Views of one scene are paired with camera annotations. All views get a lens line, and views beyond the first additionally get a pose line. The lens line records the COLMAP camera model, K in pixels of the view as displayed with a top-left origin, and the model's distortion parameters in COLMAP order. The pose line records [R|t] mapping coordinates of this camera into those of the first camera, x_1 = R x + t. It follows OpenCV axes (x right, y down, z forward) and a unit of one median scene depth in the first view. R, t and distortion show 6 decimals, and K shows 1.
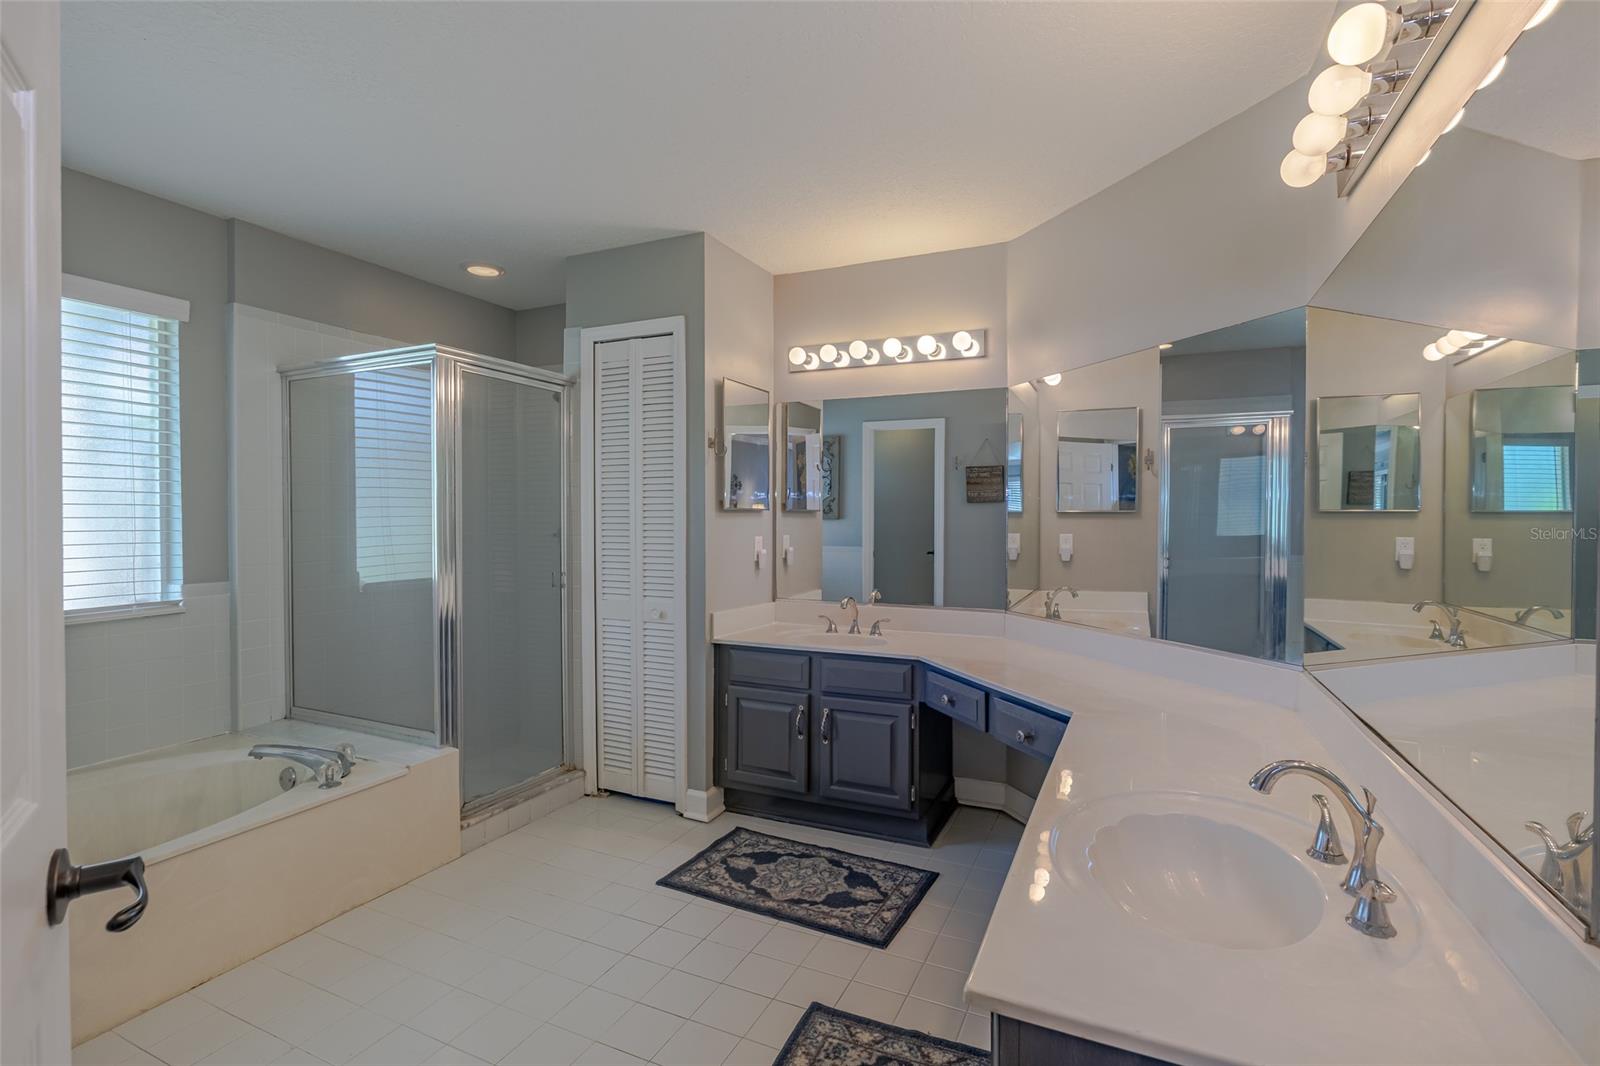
lens RADIAL K [[736.6, 0, 801.3], [0, 736.6, 528.0], [0, 0, 1]] dist [-0.006519, 0.000163]
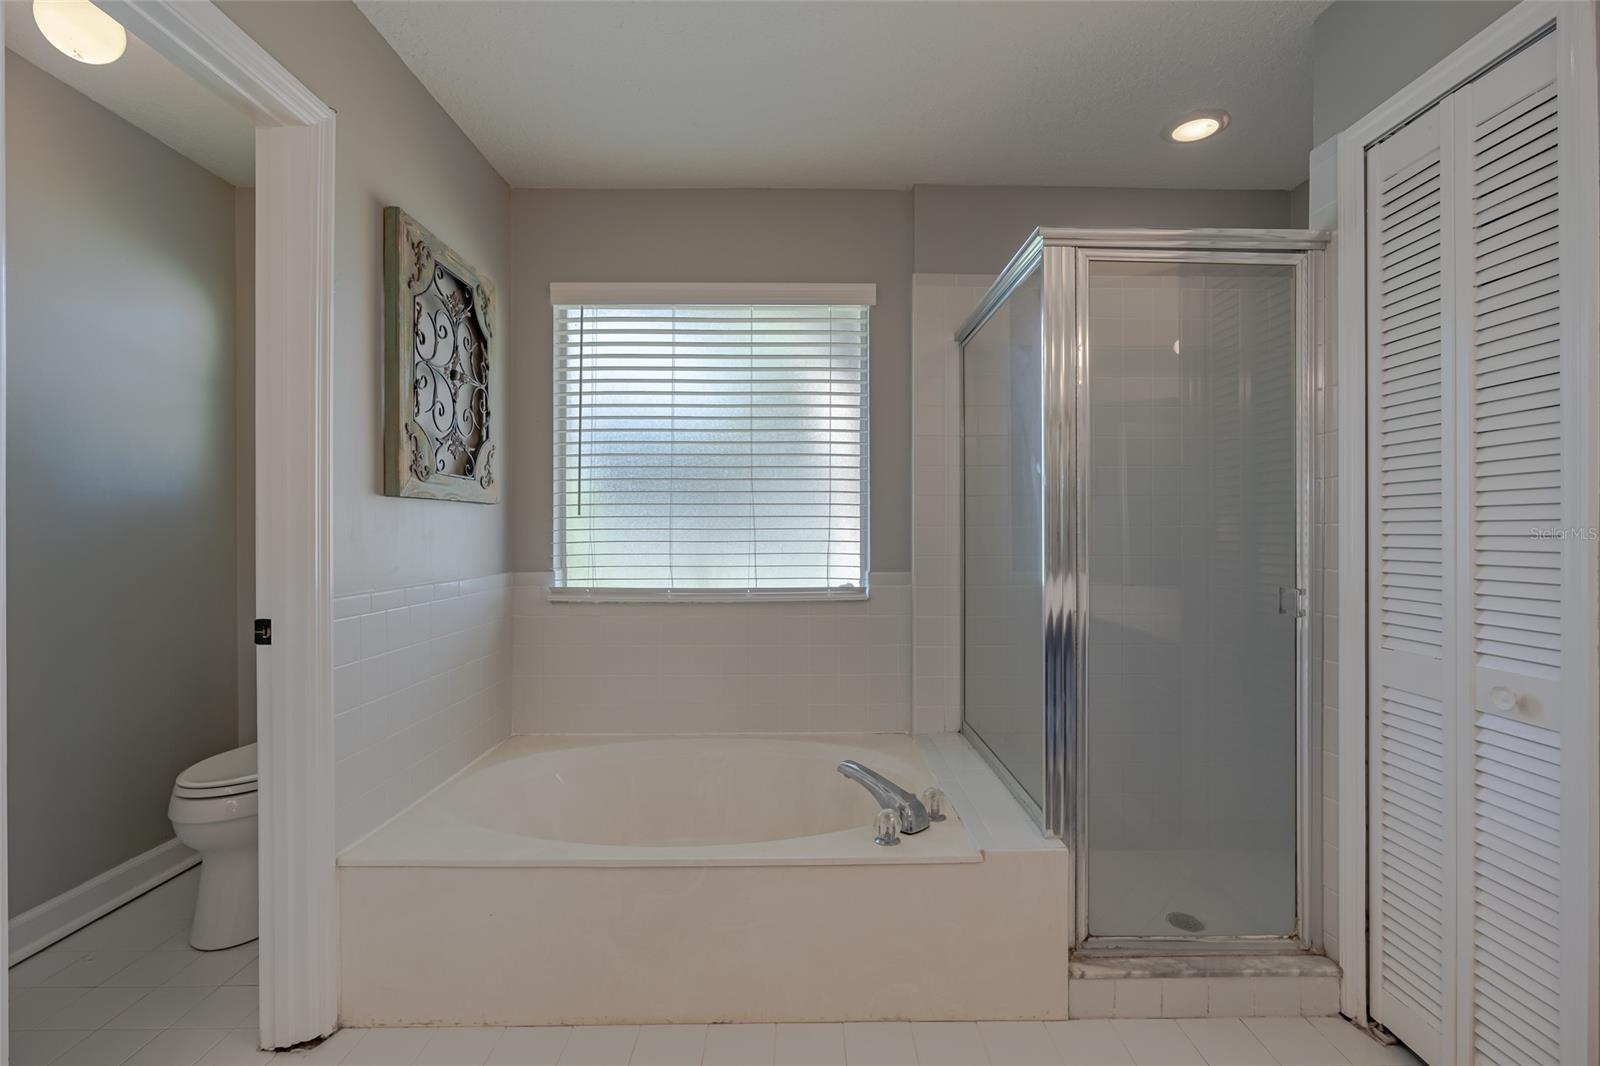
lens RADIAL K [[736.6, 0, 801.3], [0, 736.6, 528.0], [0, 0, 1]] dist [-0.006519, 0.000163]
pose [[0.449705, -0.000992, -0.893177, 0.001227], [-0.015143, 0.999847, -0.008735, 0.026790], [0.893049, 0.017454, 0.449621, 0.445134]]
